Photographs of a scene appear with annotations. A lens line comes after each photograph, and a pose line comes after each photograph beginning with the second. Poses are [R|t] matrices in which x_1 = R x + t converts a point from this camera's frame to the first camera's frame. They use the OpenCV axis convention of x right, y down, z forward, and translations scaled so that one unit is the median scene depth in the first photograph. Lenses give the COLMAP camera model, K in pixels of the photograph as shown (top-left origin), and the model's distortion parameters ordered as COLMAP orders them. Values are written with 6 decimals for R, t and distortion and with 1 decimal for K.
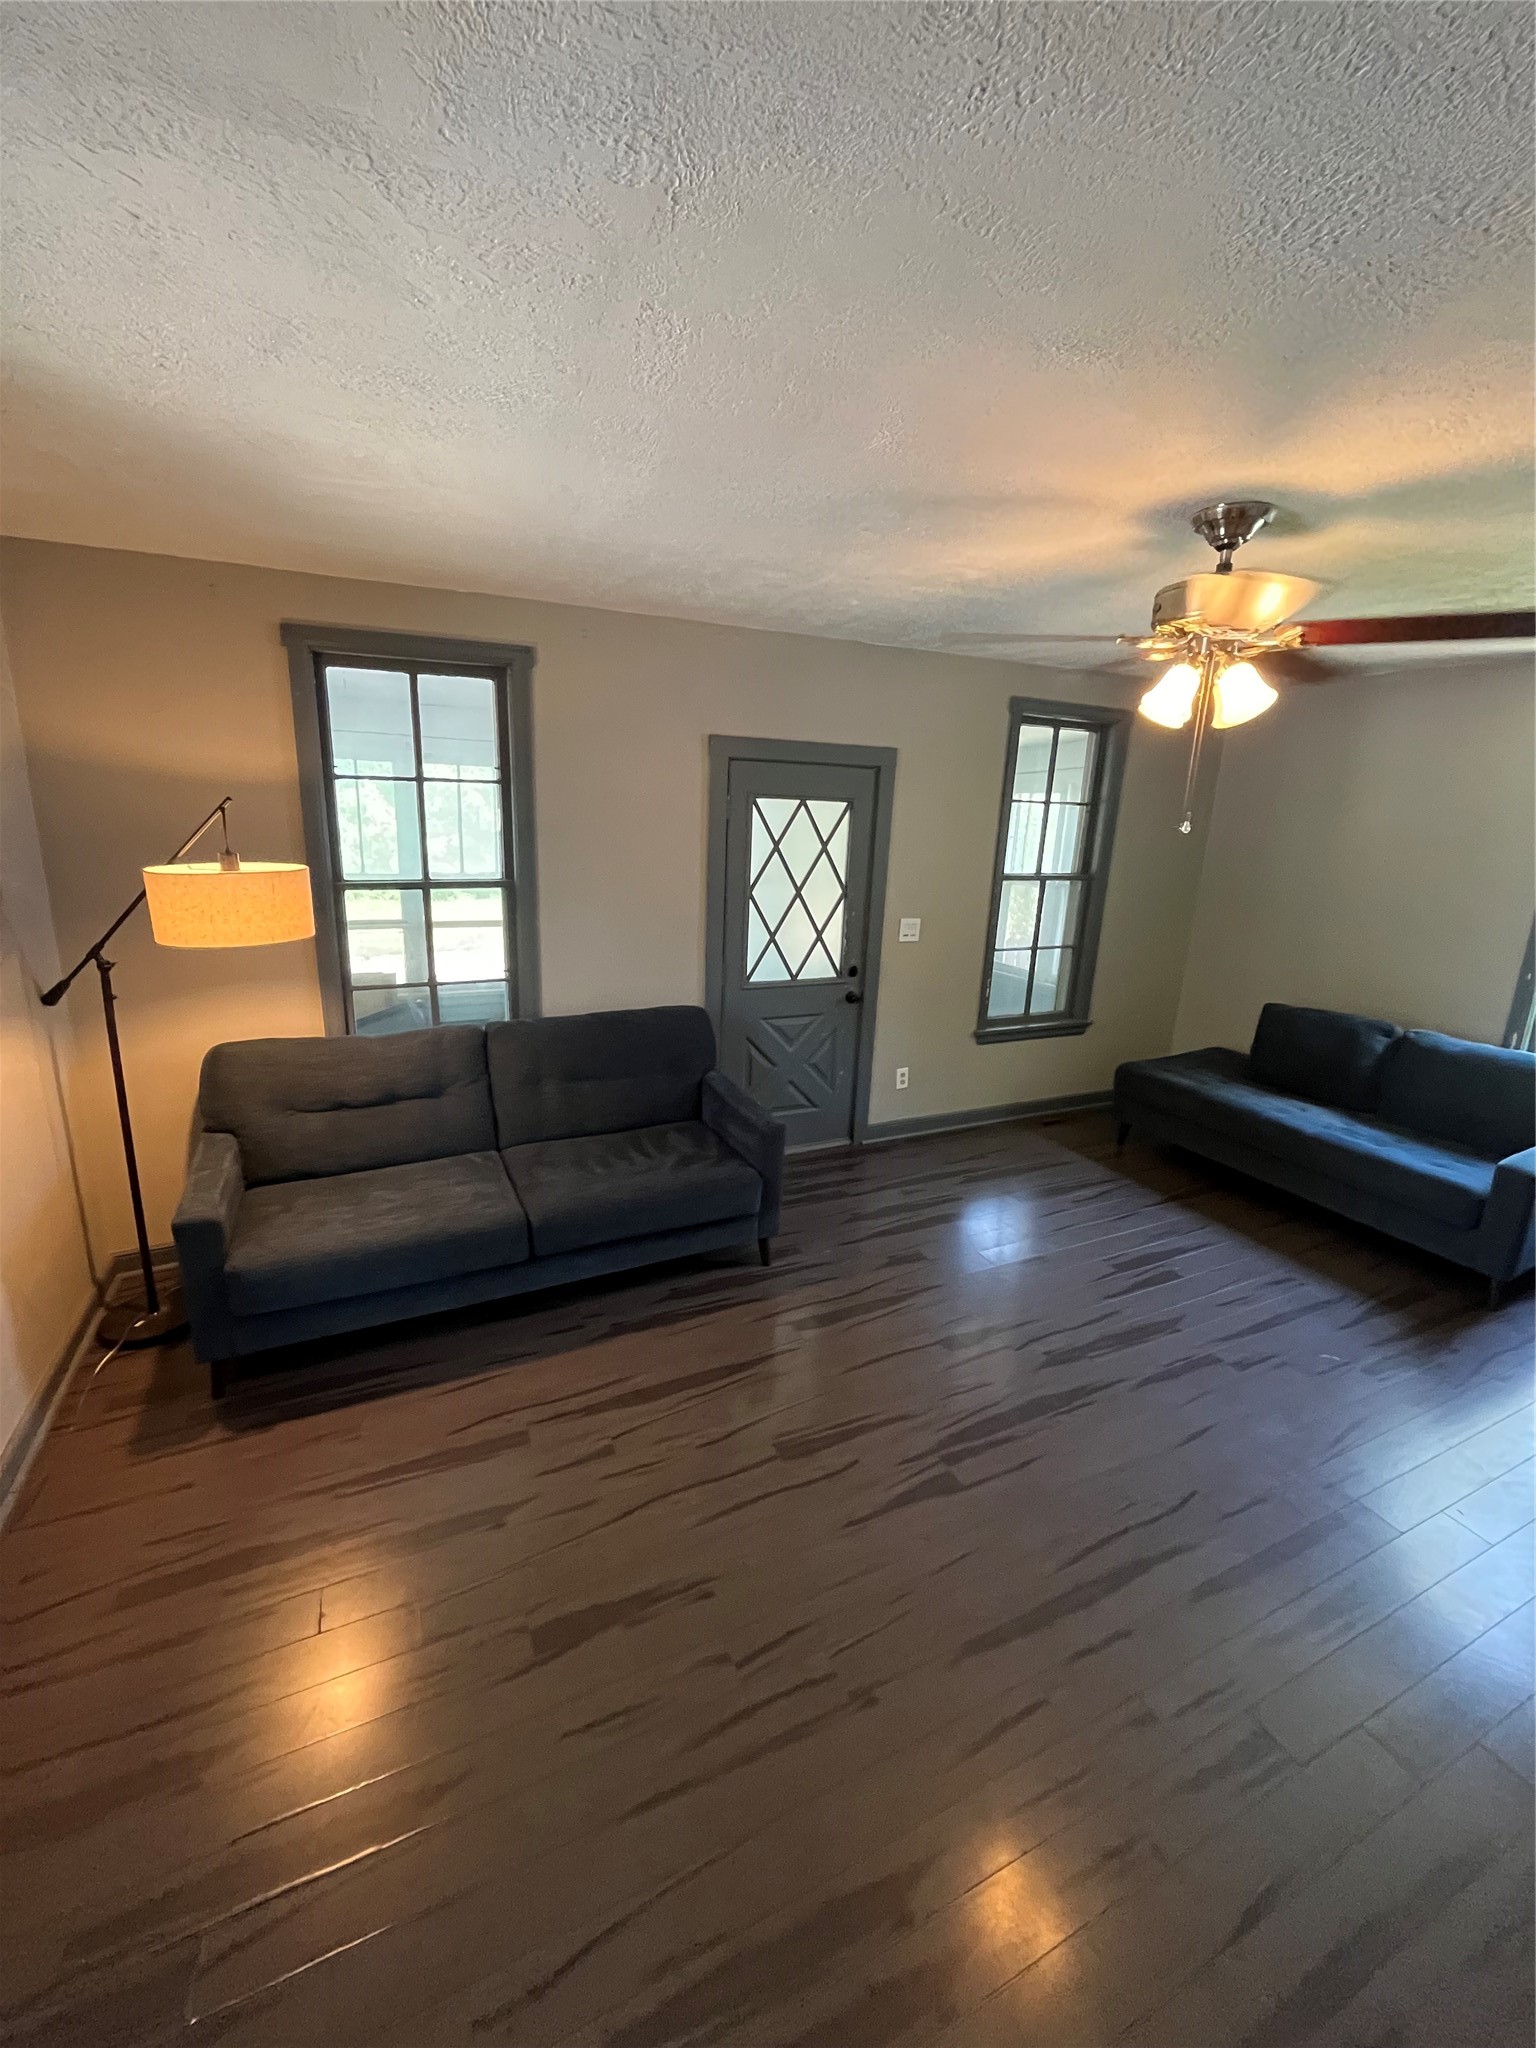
lens RADIAL K [[836.4, 0, 764.9], [0, 836.4, 1018.4], [0, 0, 1]] dist [-0.001972, 0.000114]
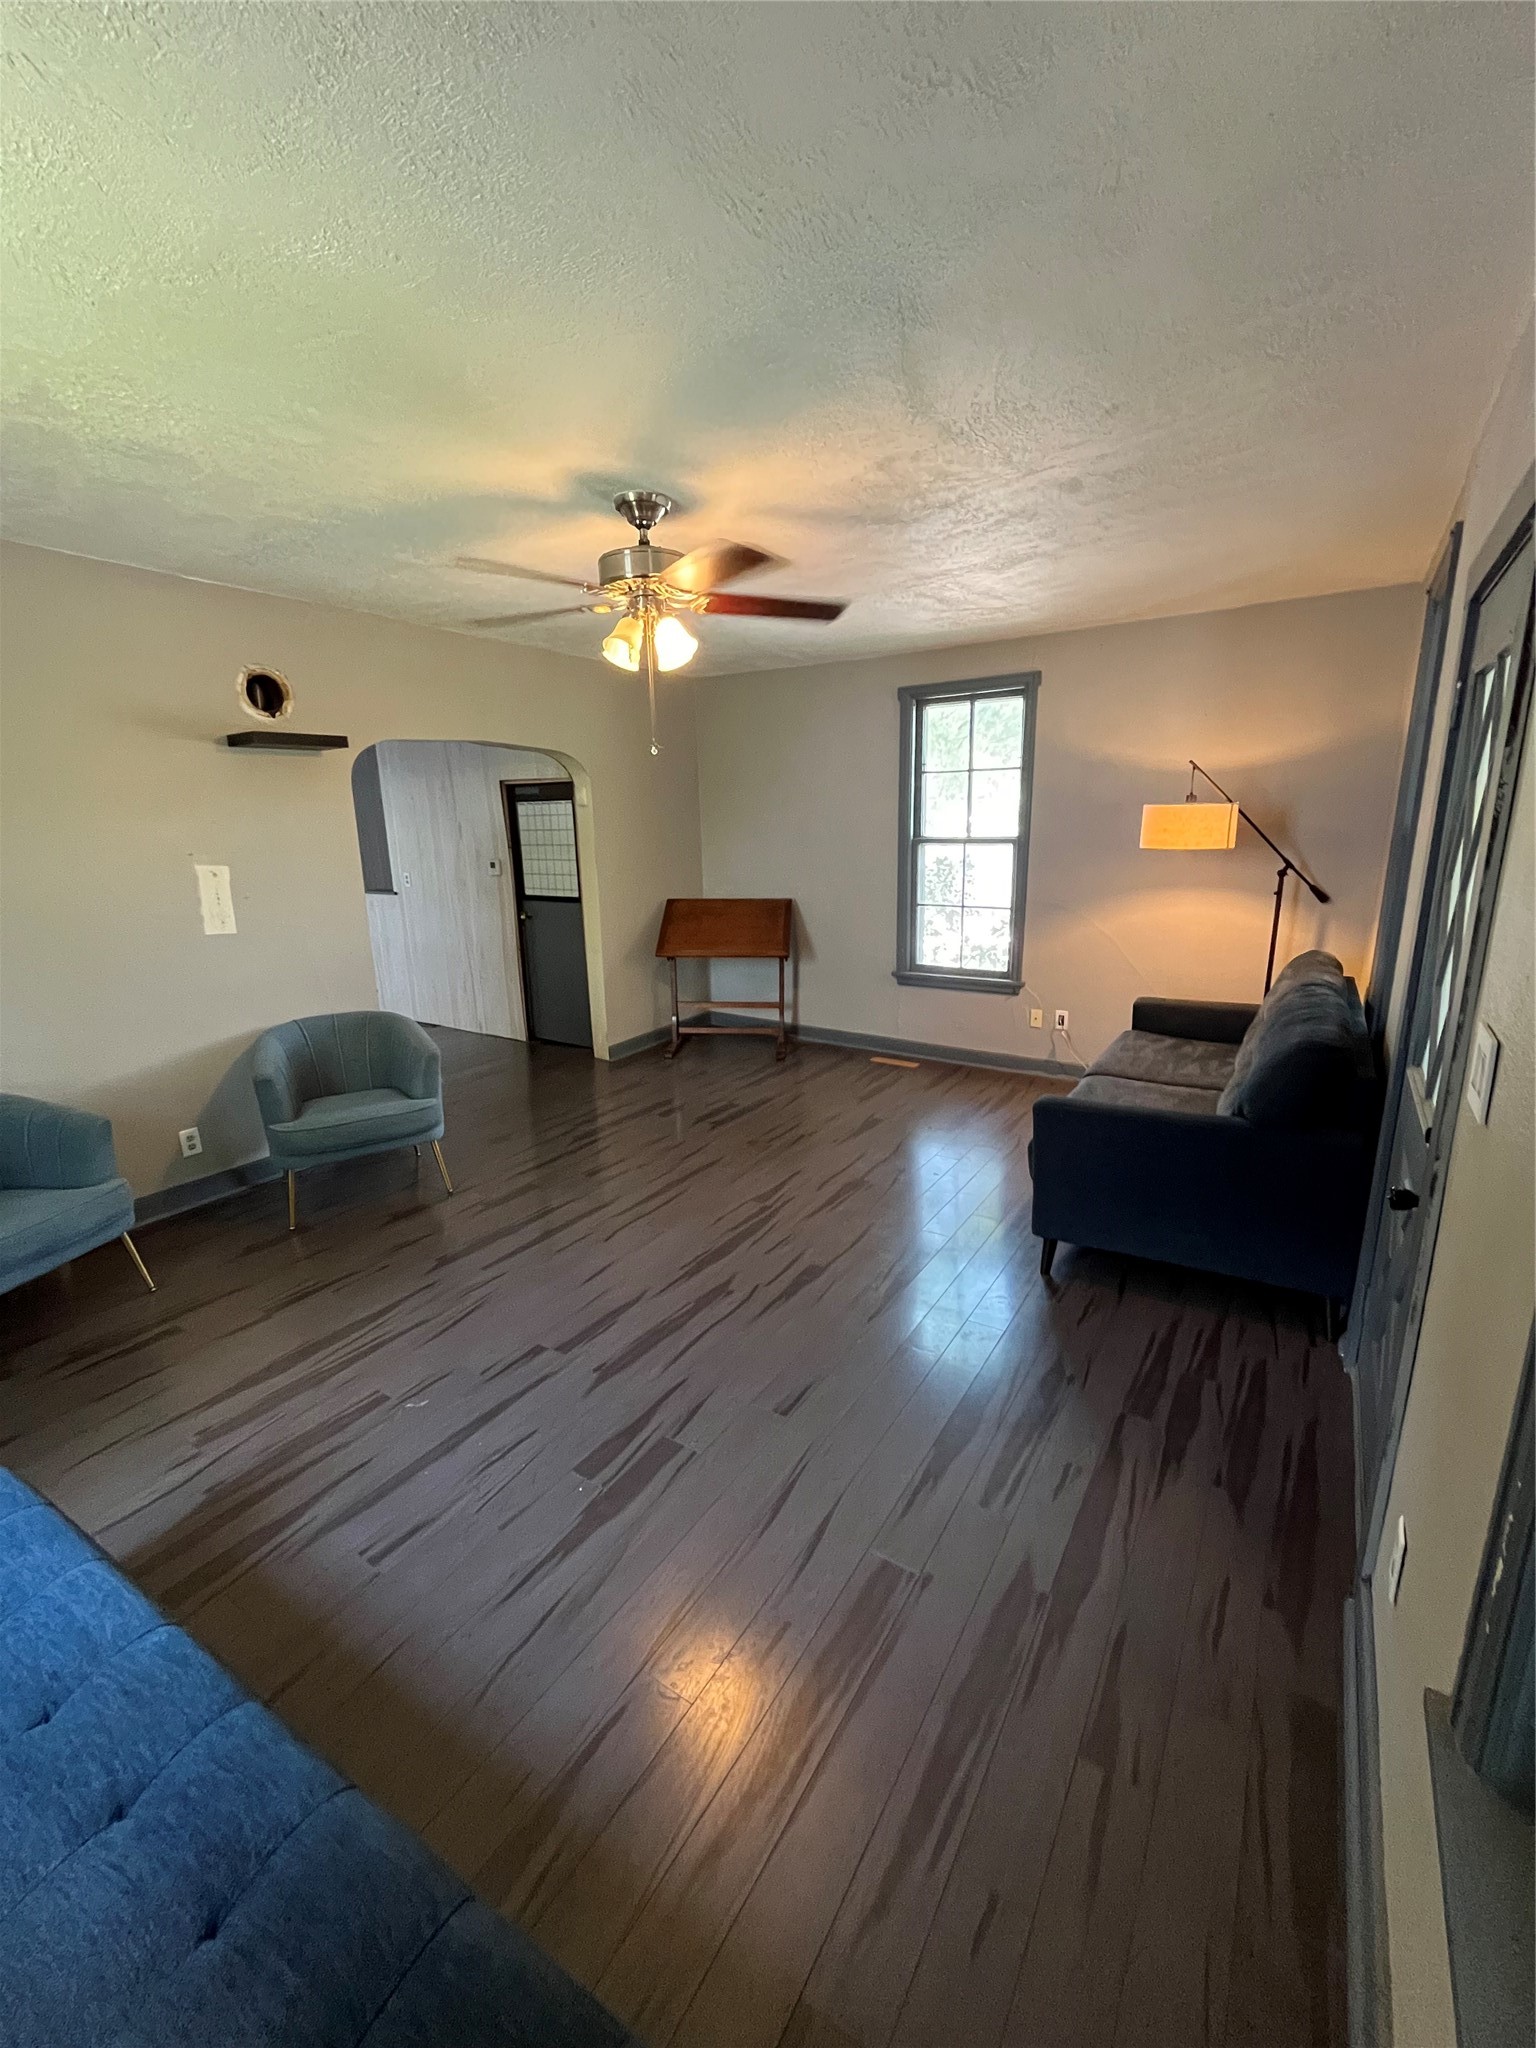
lens RADIAL K [[836.4, 0, 764.9], [0, 836.4, 1018.4], [0, 0, 1]] dist [-0.001972, 0.000114]
pose [[-0.855439, 0.103149, -0.507527, 0.779562], [-0.134054, 0.902469, 0.409364, -0.306871], [0.500253, 0.418222, -0.758180, 1.652035]]
